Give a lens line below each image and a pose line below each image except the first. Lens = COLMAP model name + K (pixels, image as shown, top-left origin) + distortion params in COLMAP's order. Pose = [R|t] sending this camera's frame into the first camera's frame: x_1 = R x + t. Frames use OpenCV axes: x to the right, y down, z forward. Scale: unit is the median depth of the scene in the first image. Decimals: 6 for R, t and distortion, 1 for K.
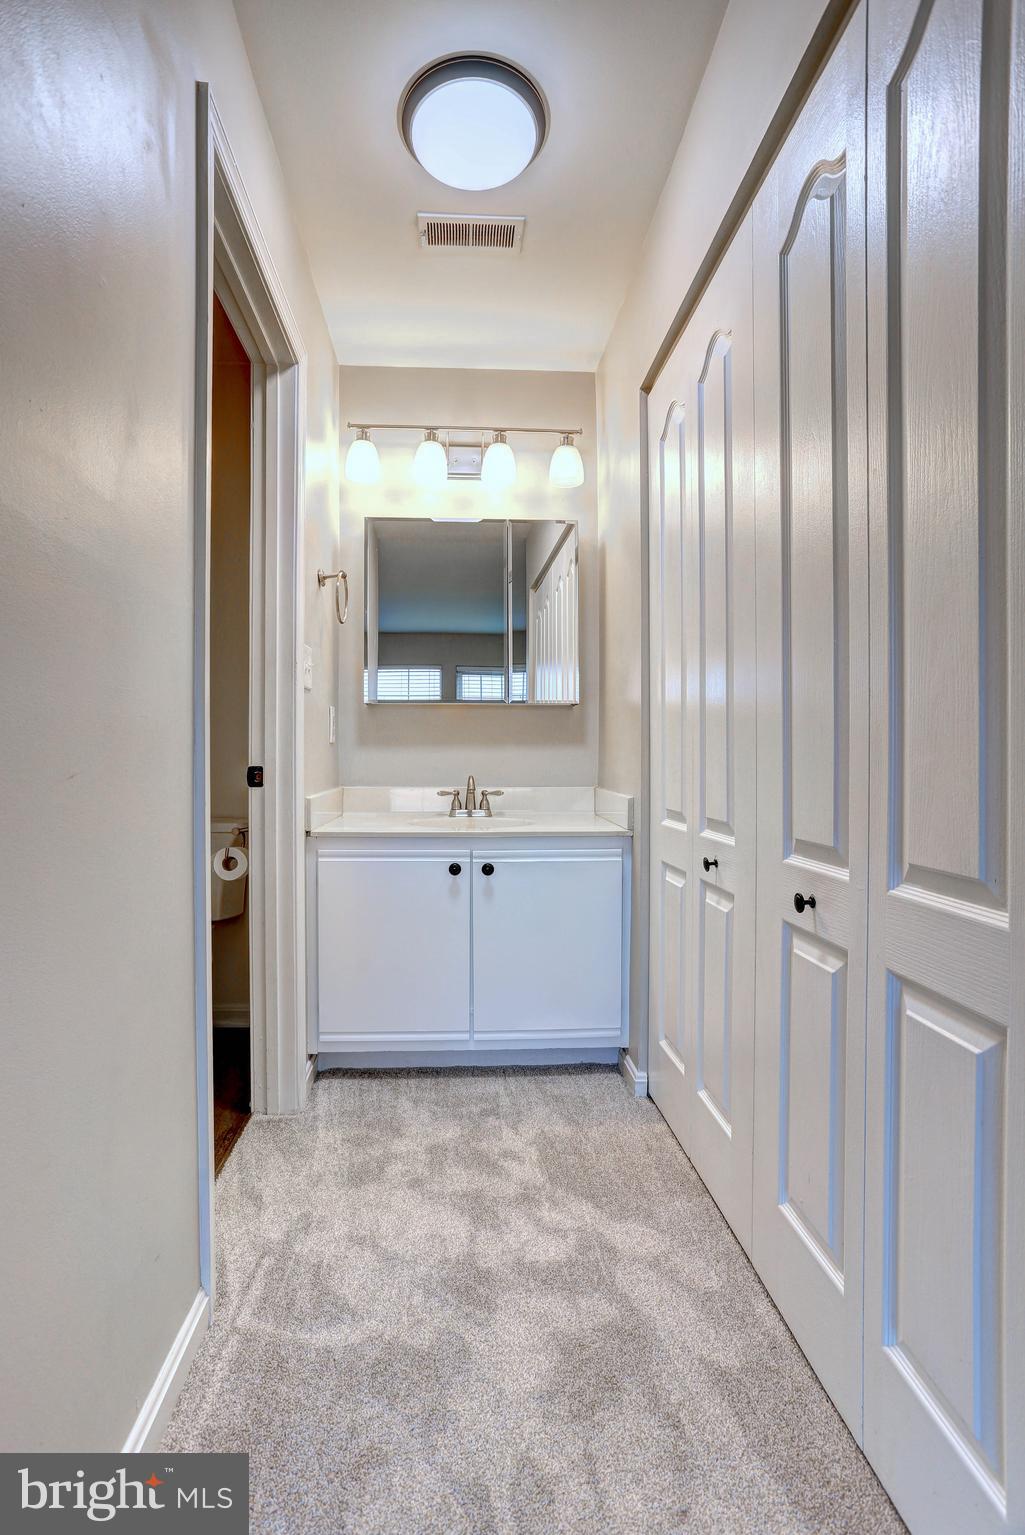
lens RADIAL K [[741.6, 0, 499.9], [0, 741.6, 767.5], [0, 0, 1]] dist [-0.039319, 0.005613]
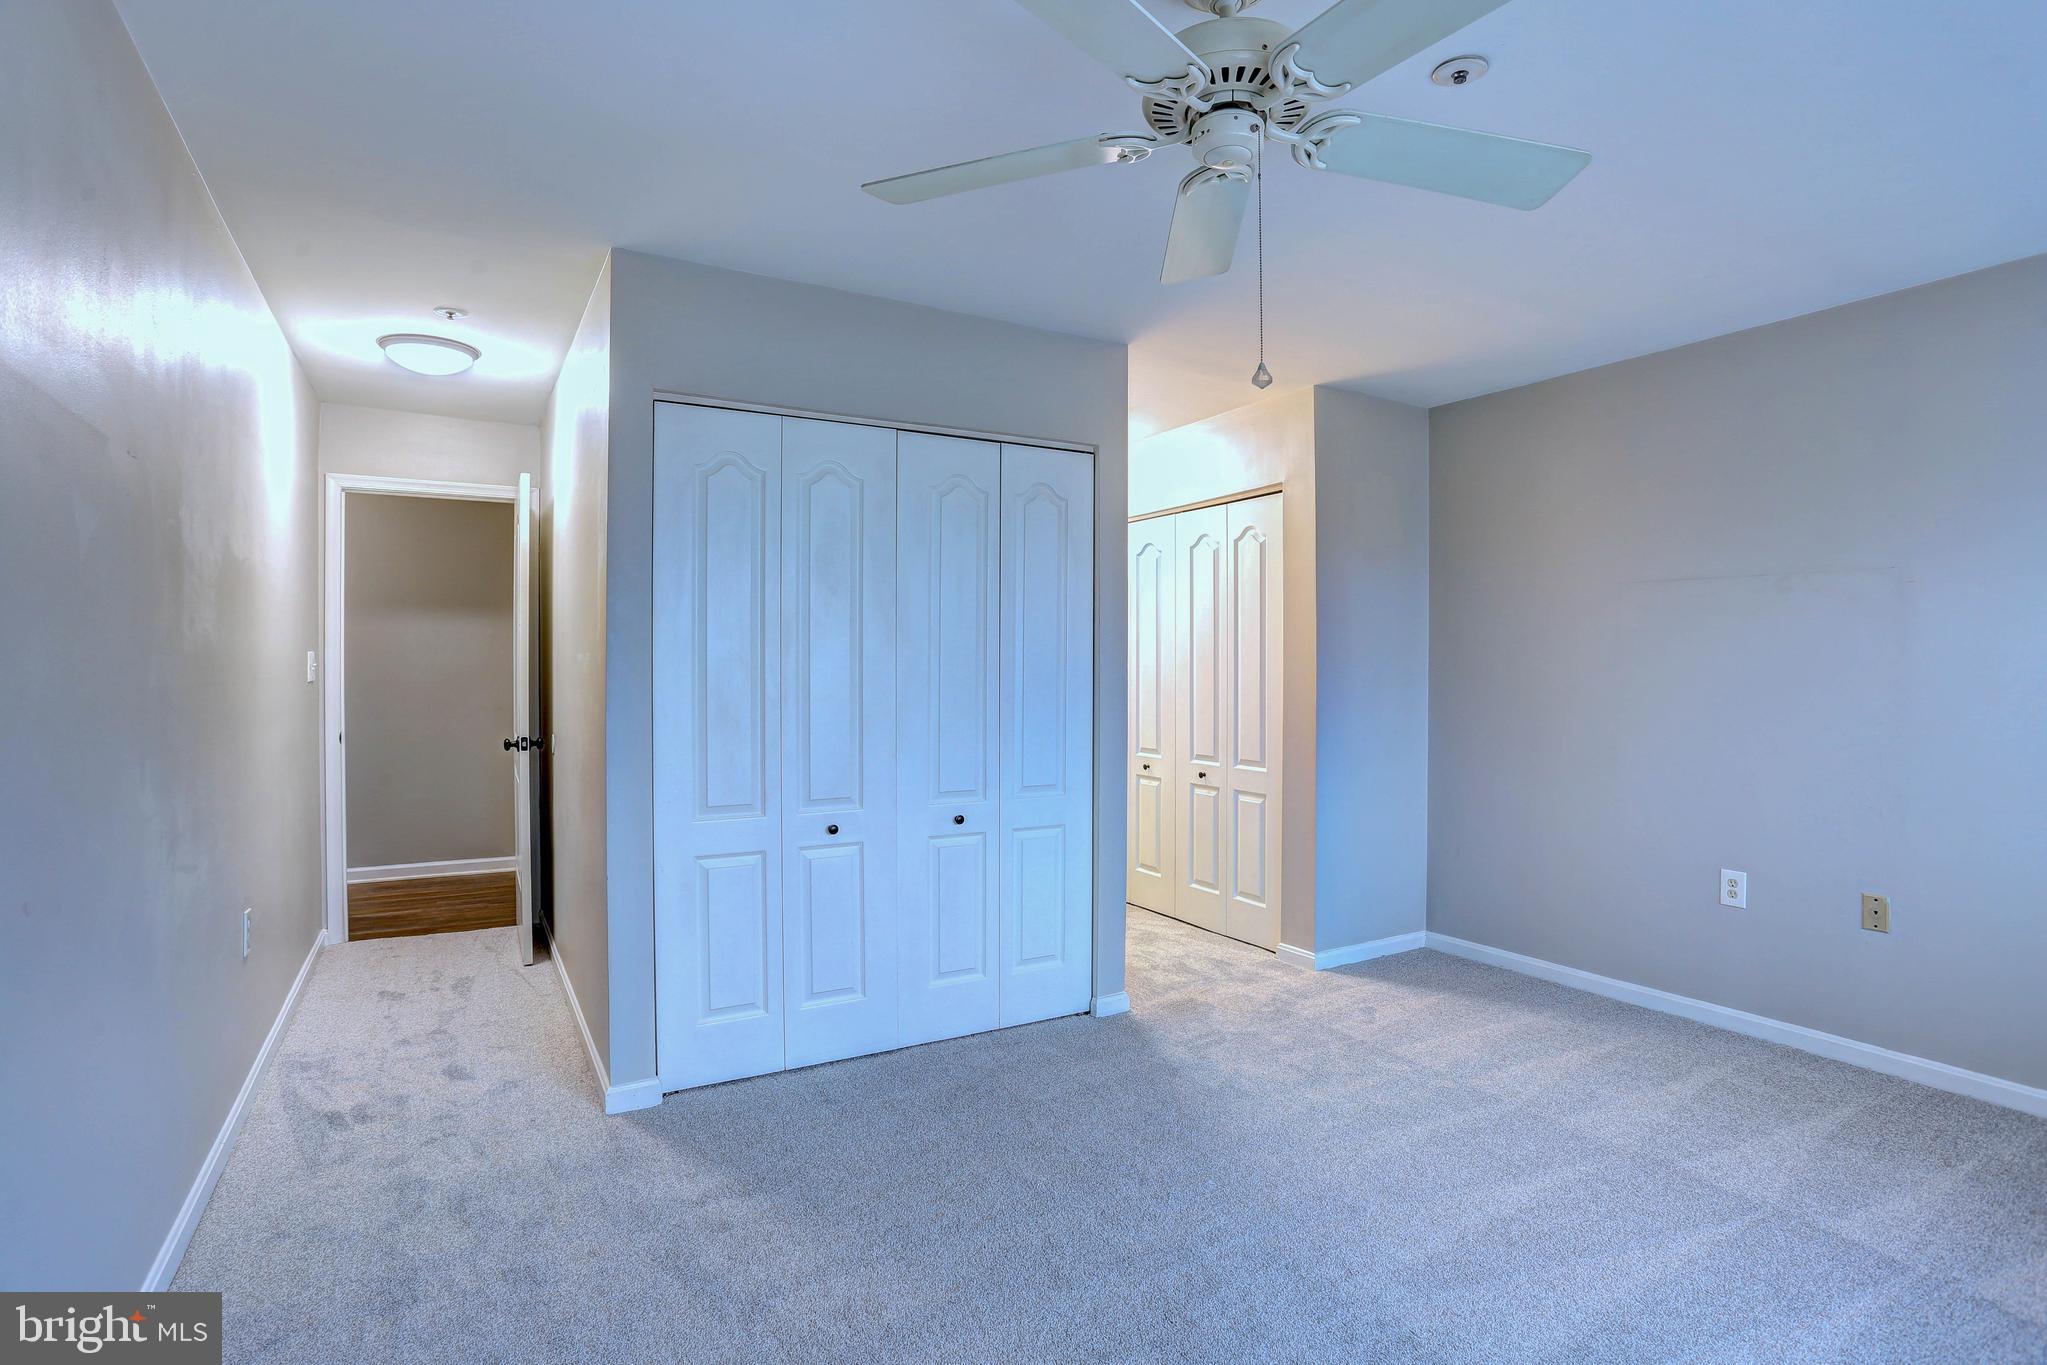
lens RADIAL K [[989.0, 0, 1035.5], [0, 989.0, 676.5], [0, 0, 1]] dist [-0.039319, 0.005613]
pose [[0.898233, -0.003724, 0.439504, -1.199019], [0.002085, 0.999989, 0.004211, -0.141765], [-0.439514, -0.002865, 0.898231, -1.409439]]
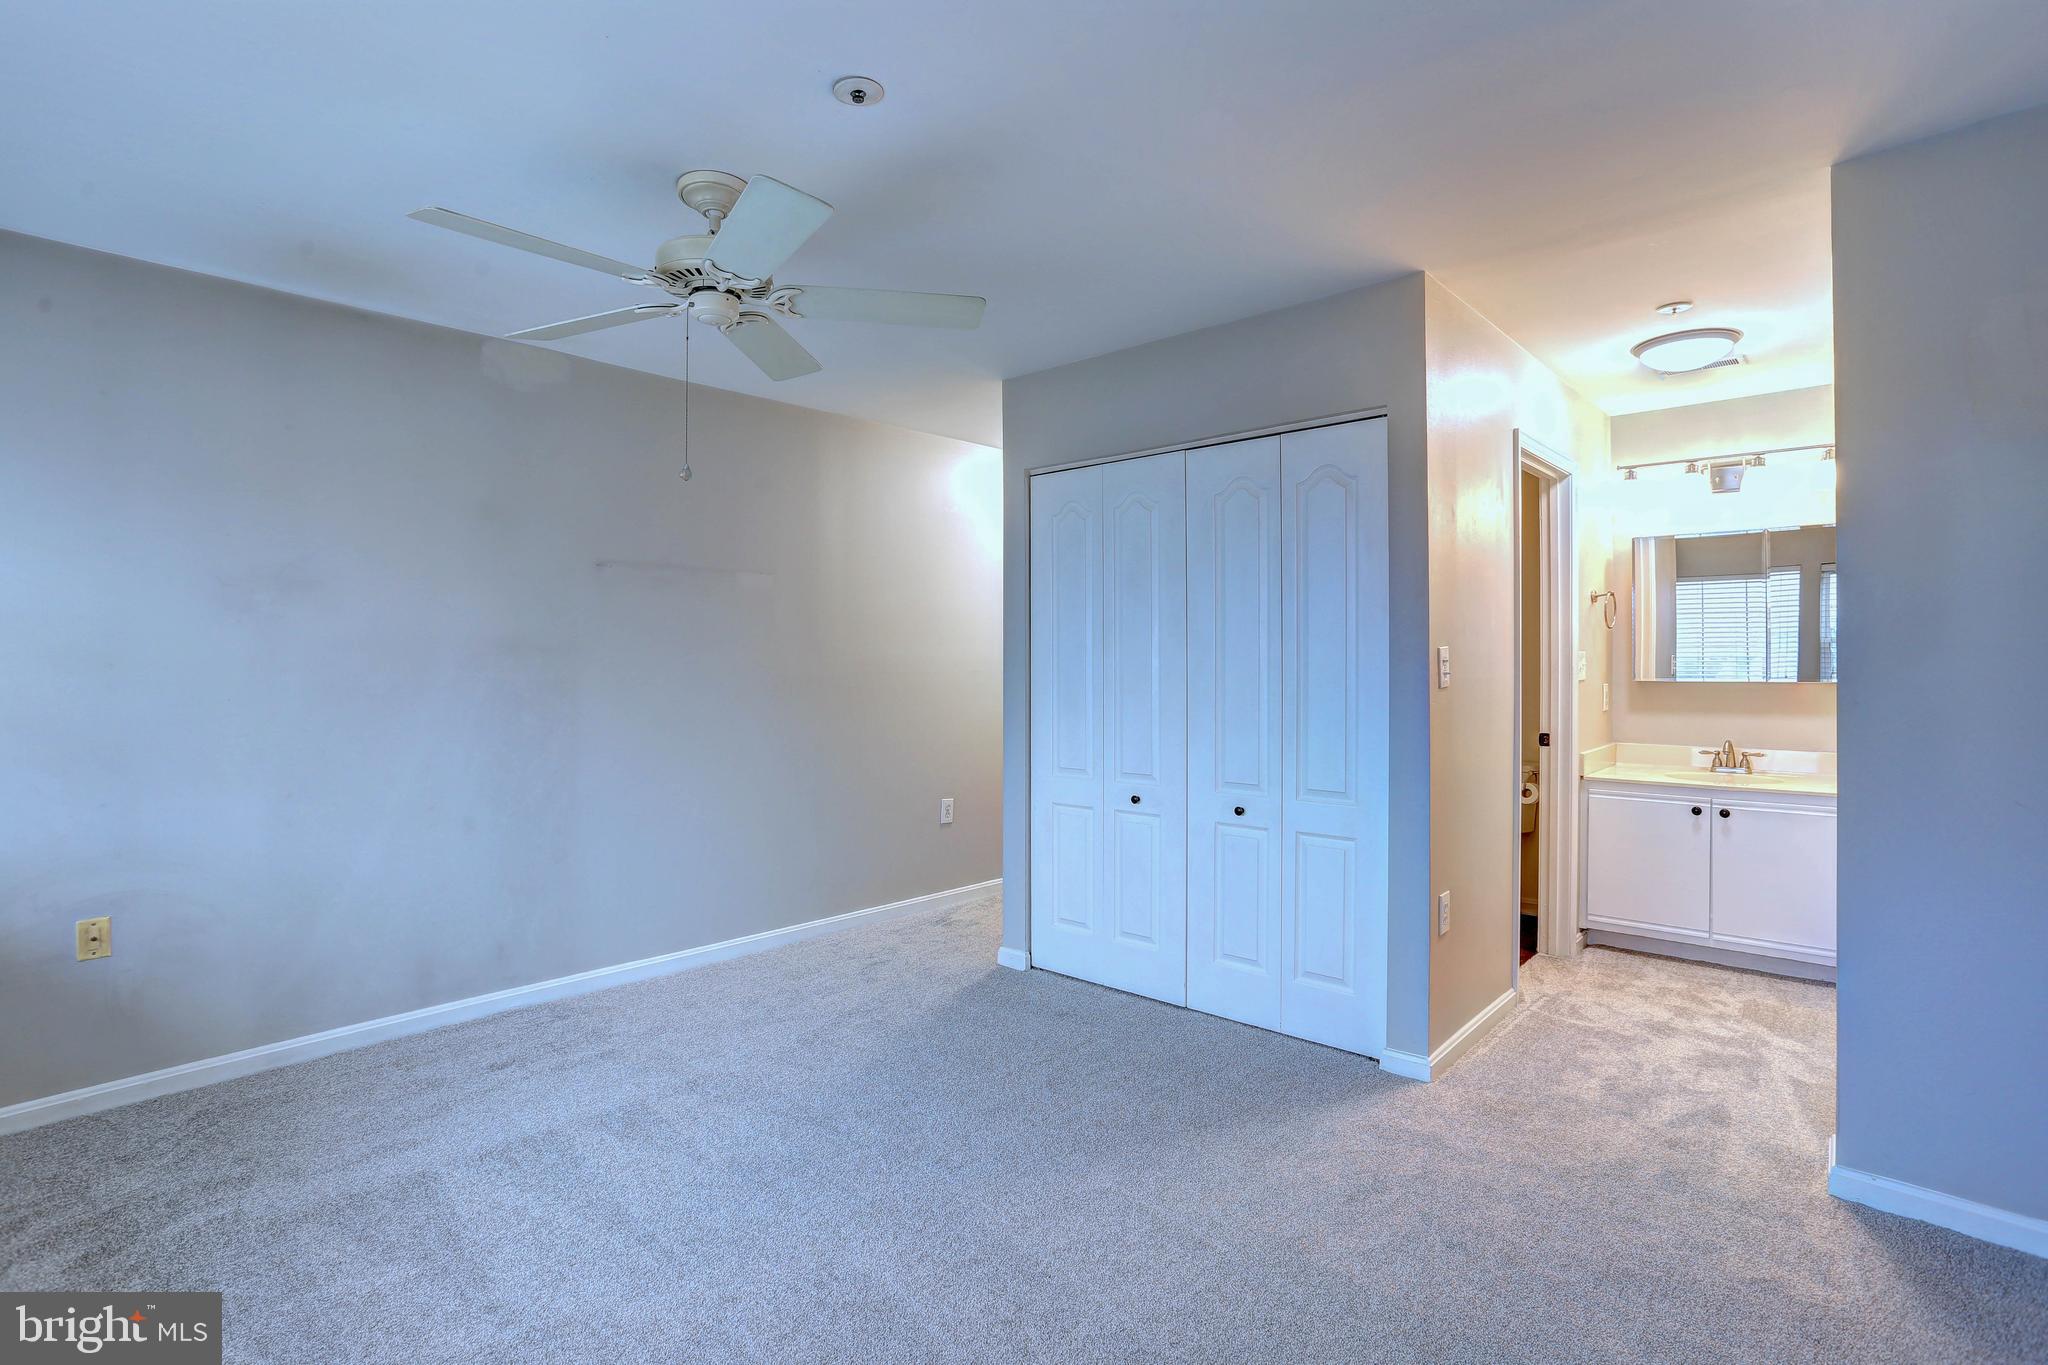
lens RADIAL K [[989.5, 0, 1011.4], [0, 989.5, 680.9], [0, 0, 1]] dist [-0.039319, 0.005613]
pose [[0.685601, 0.006005, -0.727953, 0.426836], [-0.001849, 0.999977, 0.006507, -0.129132], [0.727976, -0.003115, 0.685596, -1.315770]]
